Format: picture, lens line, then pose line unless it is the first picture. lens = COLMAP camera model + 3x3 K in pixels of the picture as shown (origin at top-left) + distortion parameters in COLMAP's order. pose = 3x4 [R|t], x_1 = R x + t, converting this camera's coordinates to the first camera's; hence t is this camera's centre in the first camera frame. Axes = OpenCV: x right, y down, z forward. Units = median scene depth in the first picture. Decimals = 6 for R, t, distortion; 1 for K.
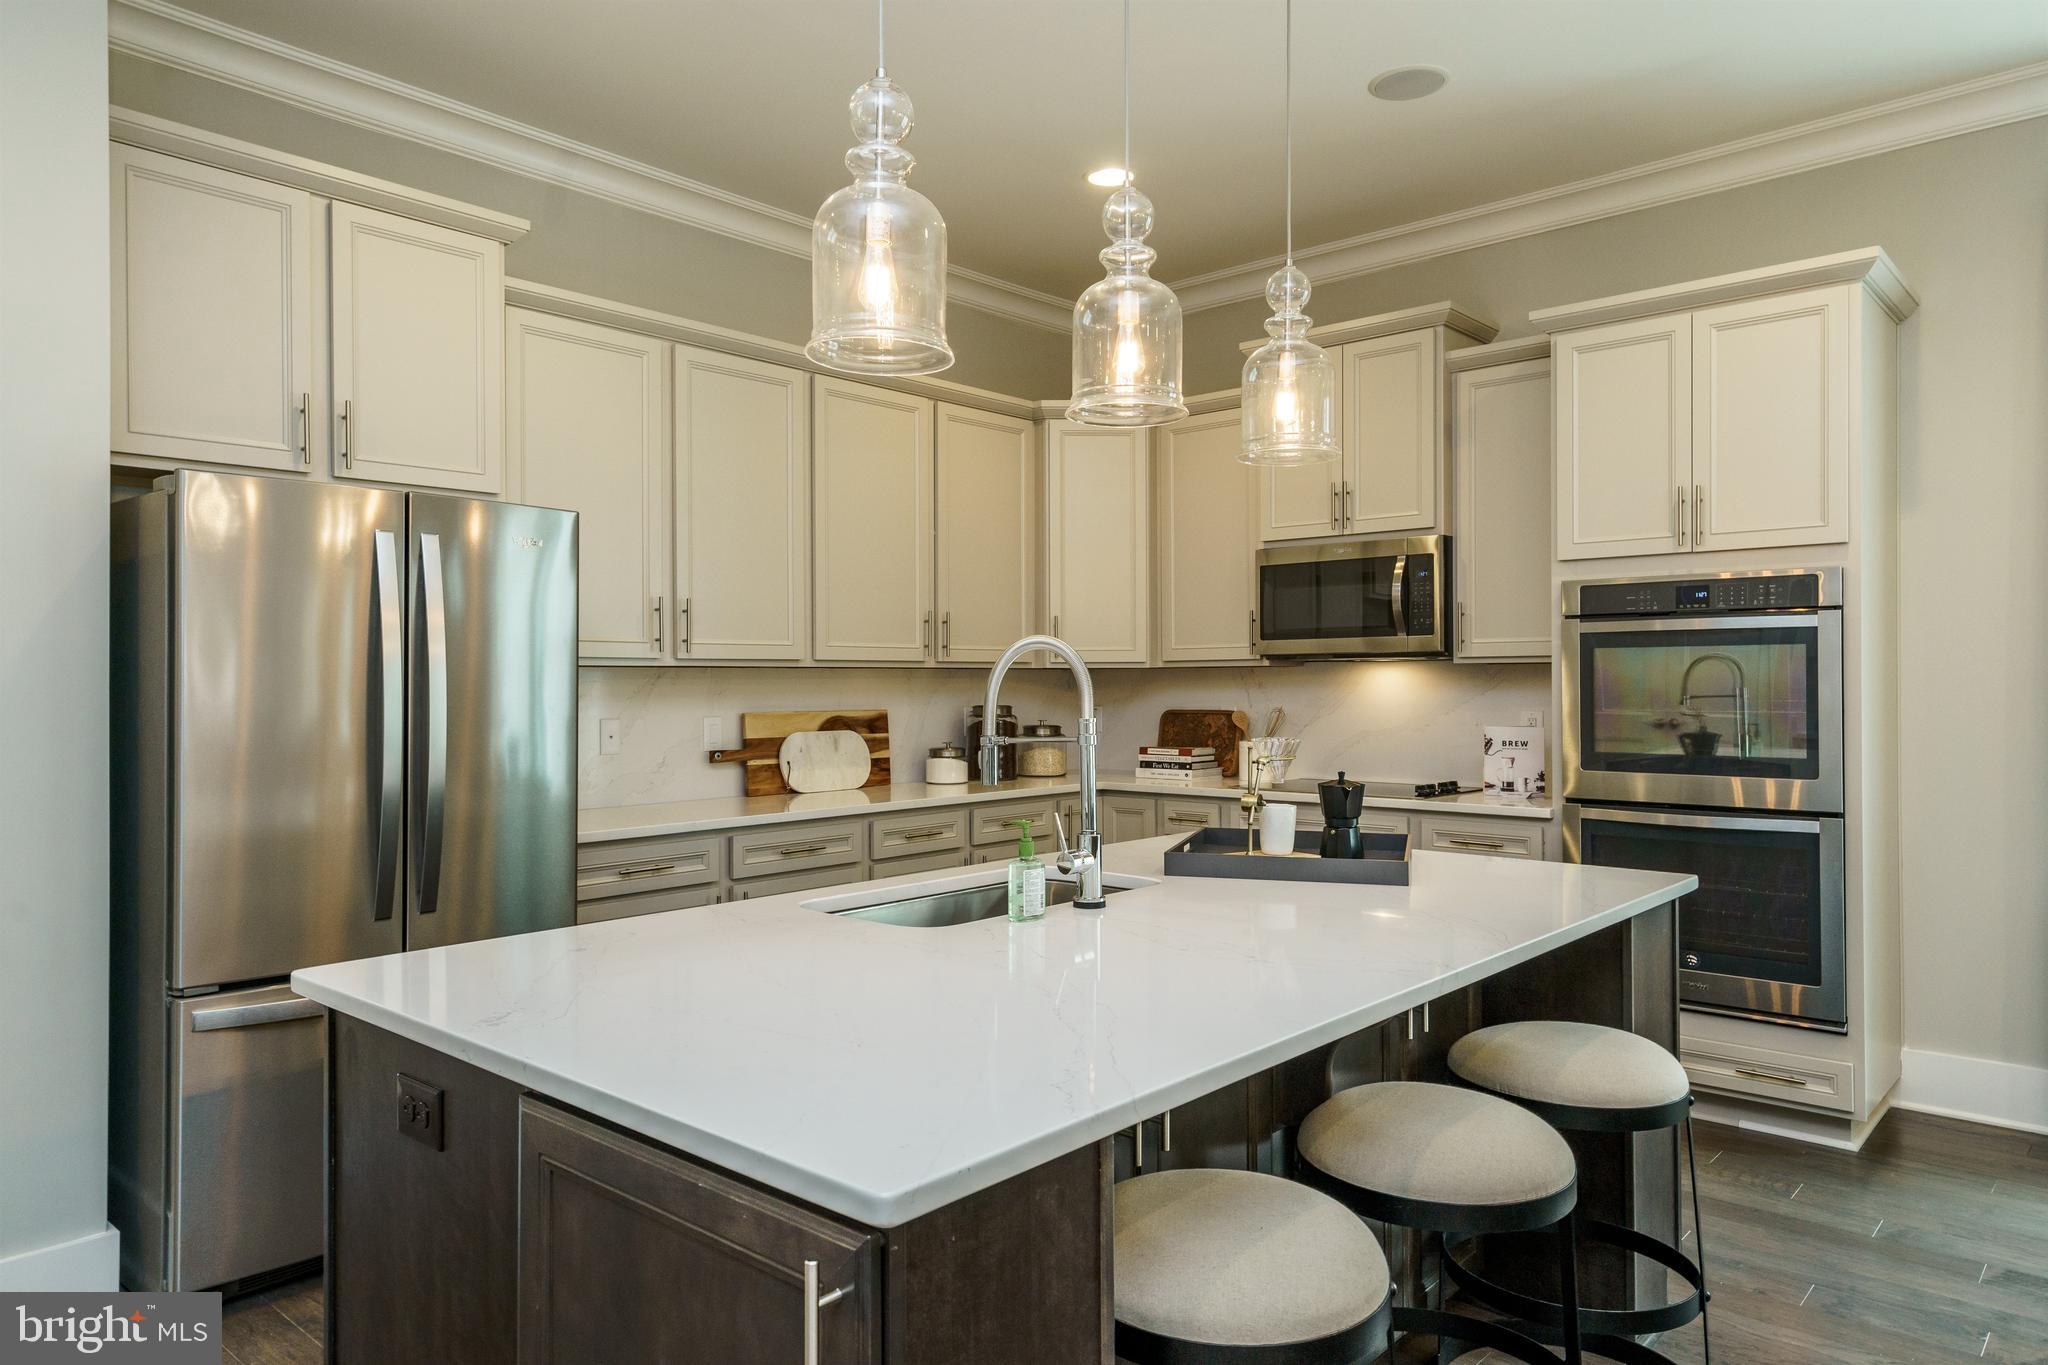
lens RADIAL K [[1324.2, 0, 992.5], [0, 1324.2, 671.0], [0, 0, 1]] dist [0.030689, 0.001475]
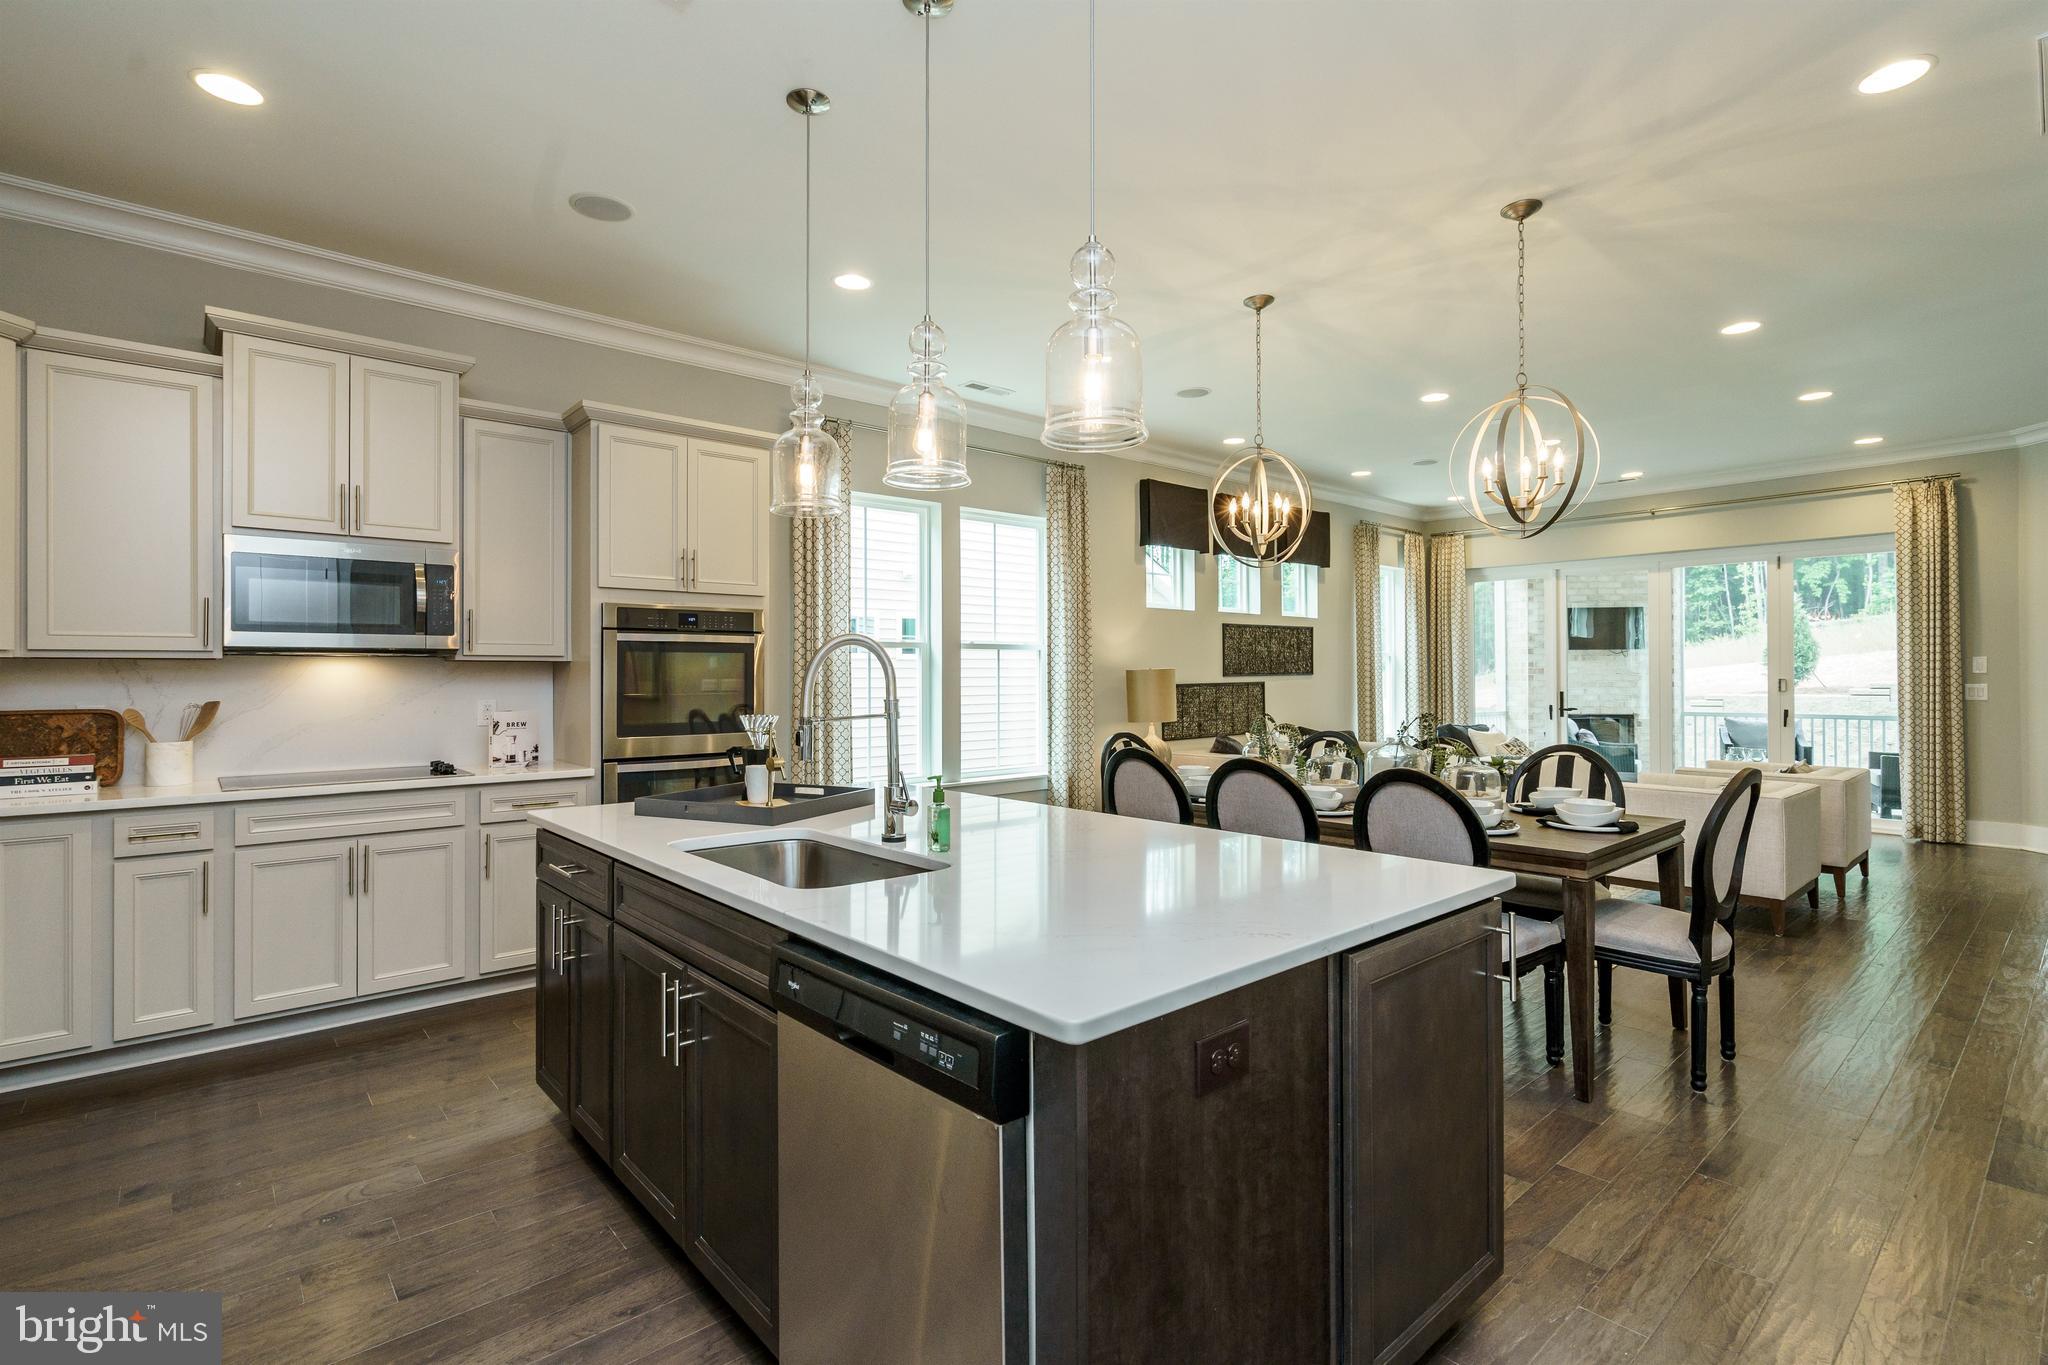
lens RADIAL K [[970.4, 0, 1029.1], [0, 970.4, 663.9], [0, 0, 1]] dist [-0.000776, 0.000780]
pose [[0.104333, 0.014015, 0.994444, -0.449788], [-0.006462, 0.999889, -0.013414, 0.005890], [-0.994521, -0.005026, 0.104412, 0.393473]]
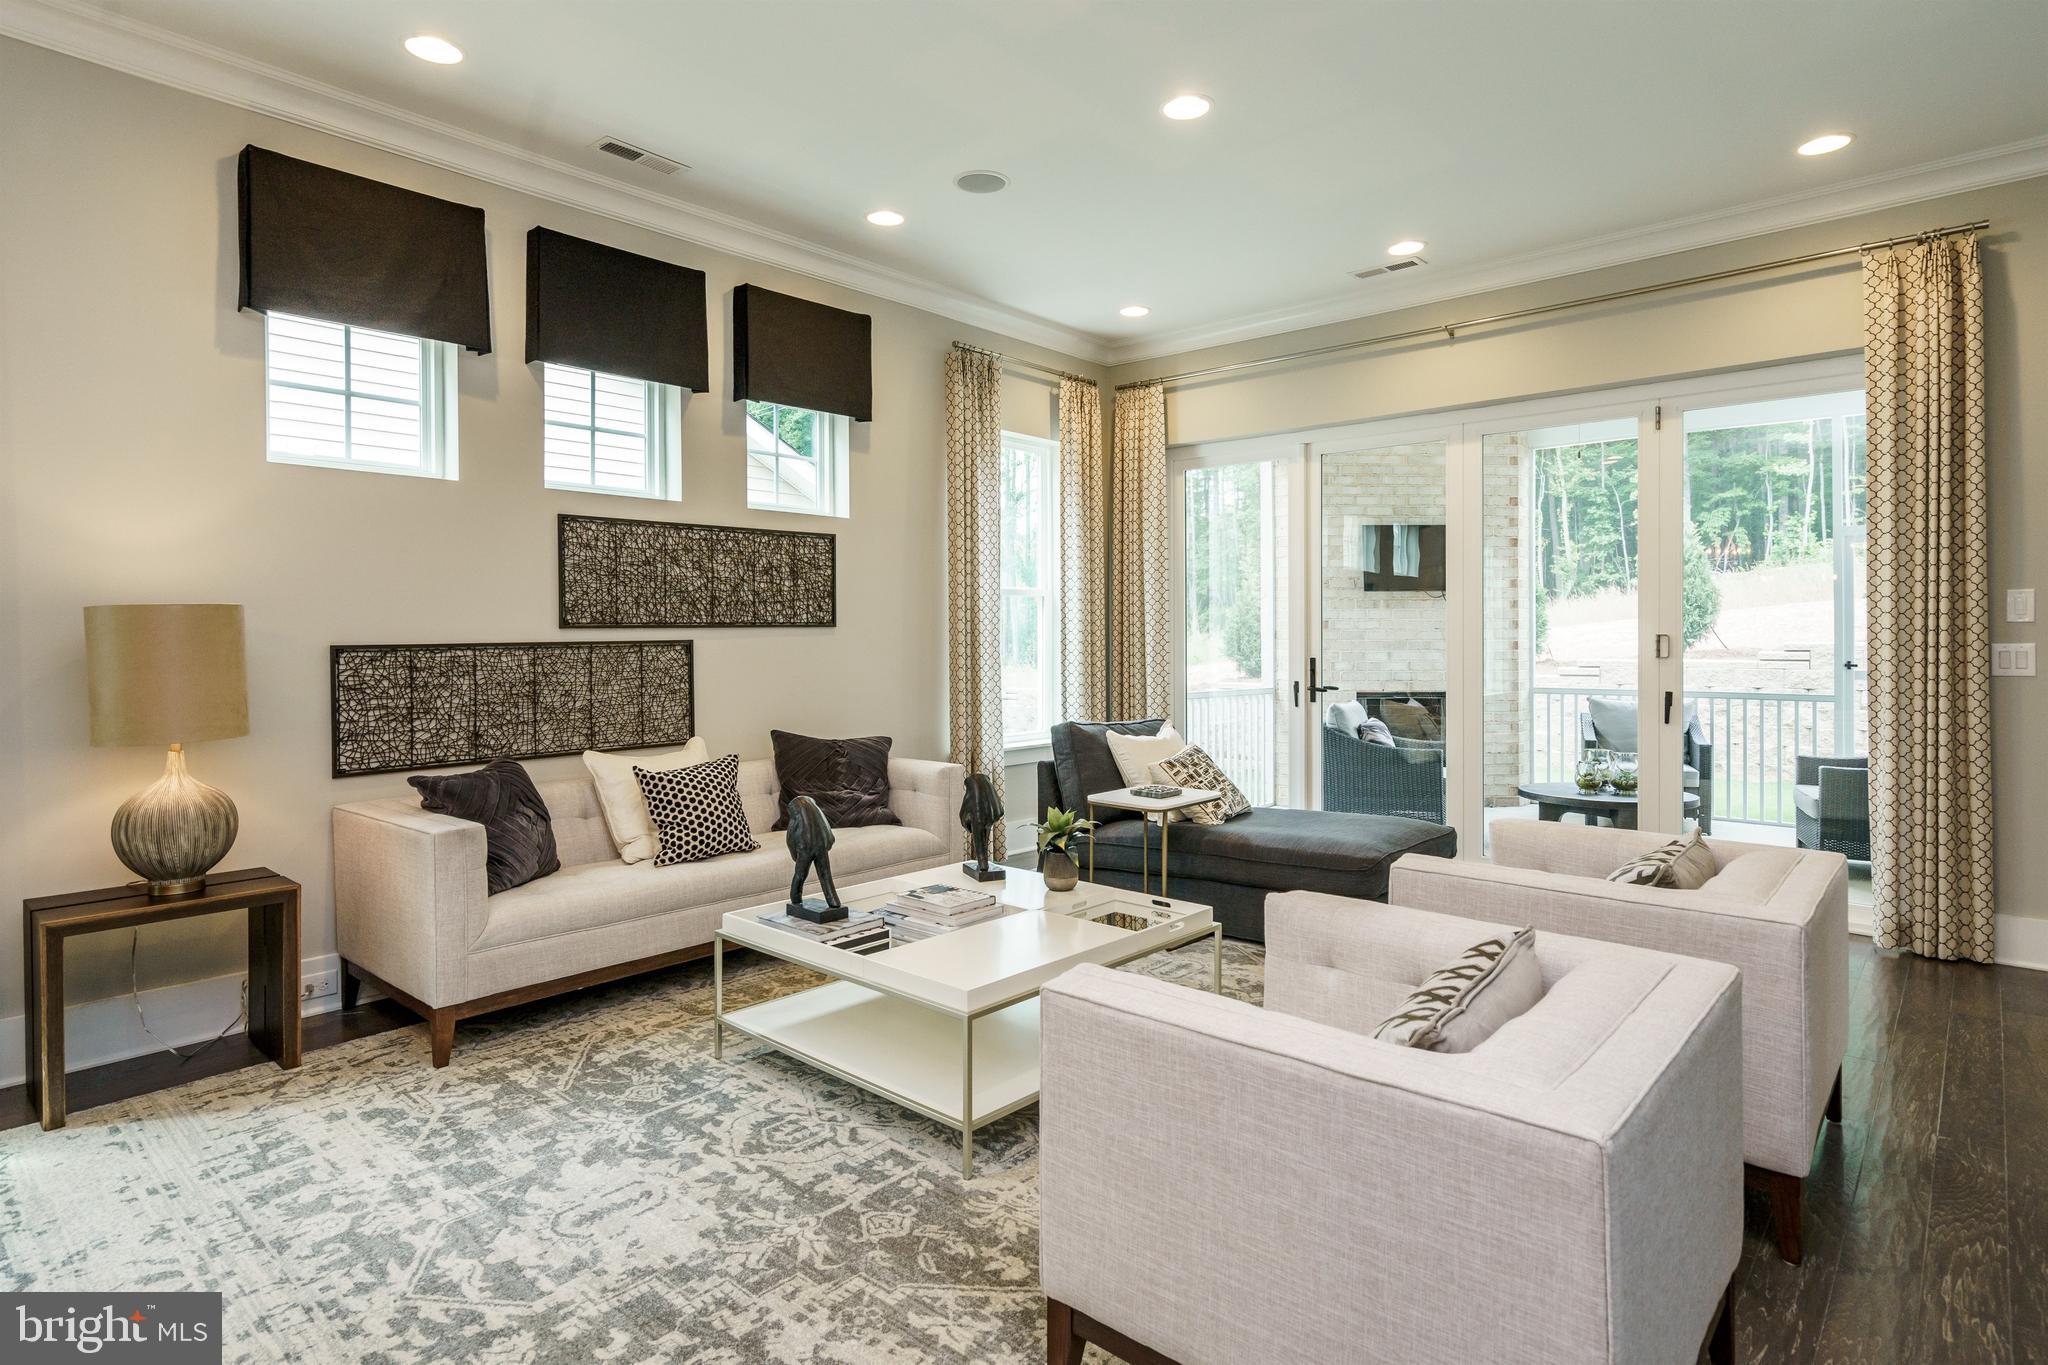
lens RADIAL K [[1079.4, 0, 1059.2], [0, 1079.4, 633.1], [0, 0, 1]] dist [0.001786, 0.002547]
pose [[-0.032342, 0.005668, 0.999461, 0.348881], [-0.006428, 0.999962, -0.005879, 0.009014], [-0.999456, -0.006615, -0.032304, -0.119807]]
